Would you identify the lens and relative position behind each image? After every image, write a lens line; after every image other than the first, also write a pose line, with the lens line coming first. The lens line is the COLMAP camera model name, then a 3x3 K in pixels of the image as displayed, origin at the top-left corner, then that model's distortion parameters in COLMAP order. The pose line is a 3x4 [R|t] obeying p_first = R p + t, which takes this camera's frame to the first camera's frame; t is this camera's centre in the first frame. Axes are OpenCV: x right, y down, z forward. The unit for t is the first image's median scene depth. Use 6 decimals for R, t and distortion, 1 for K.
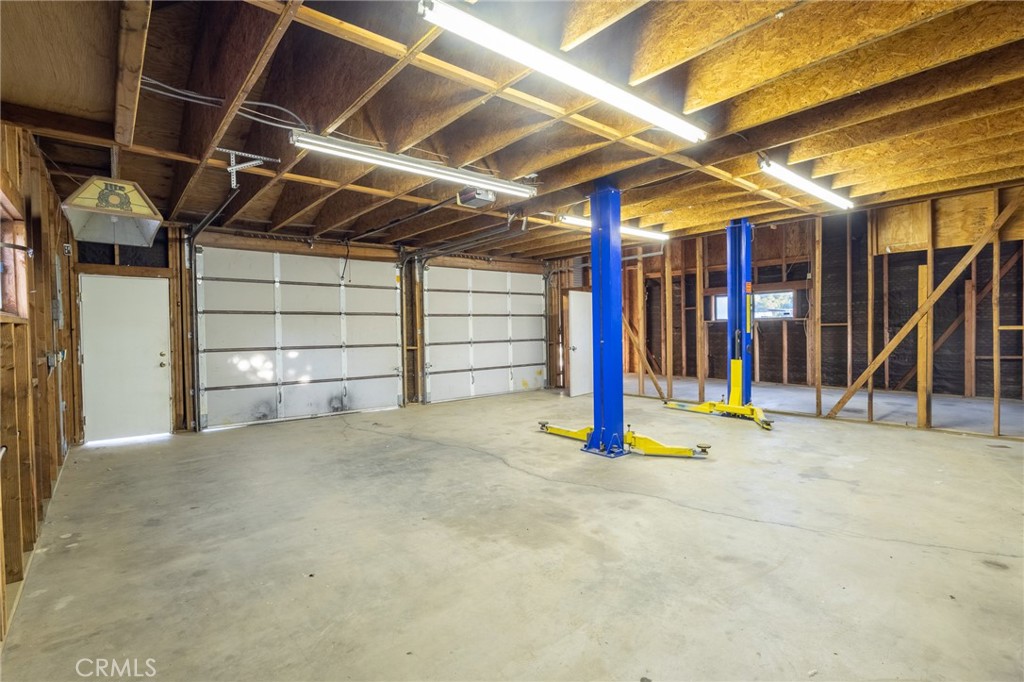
lens RADIAL K [[483.9, 0, 512.0], [0, 483.9, 341.0], [0, 0, 1]] dist [-0.021113, -0.000034]
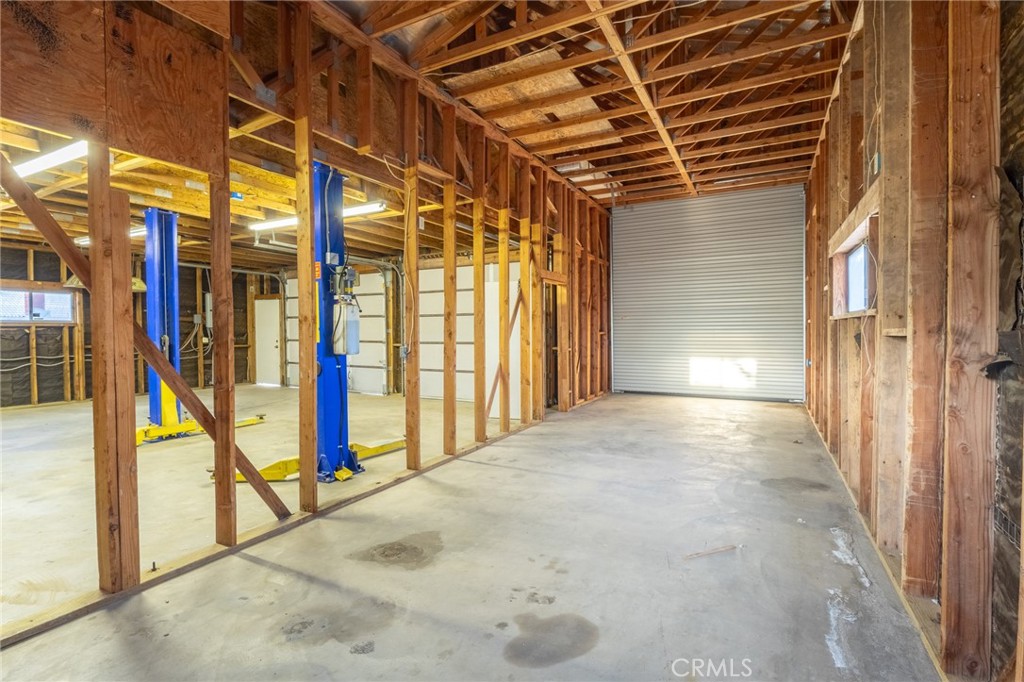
lens RADIAL K [[483.9, 0, 512.0], [0, 483.9, 341.0], [0, 0, 1]] dist [-0.021113, -0.000034]
pose [[0.372257, 0.033939, -0.927509, 0.970569], [-0.023469, 0.999356, 0.027149, -0.033042], [0.927833, 0.011662, 0.372814, 0.855814]]
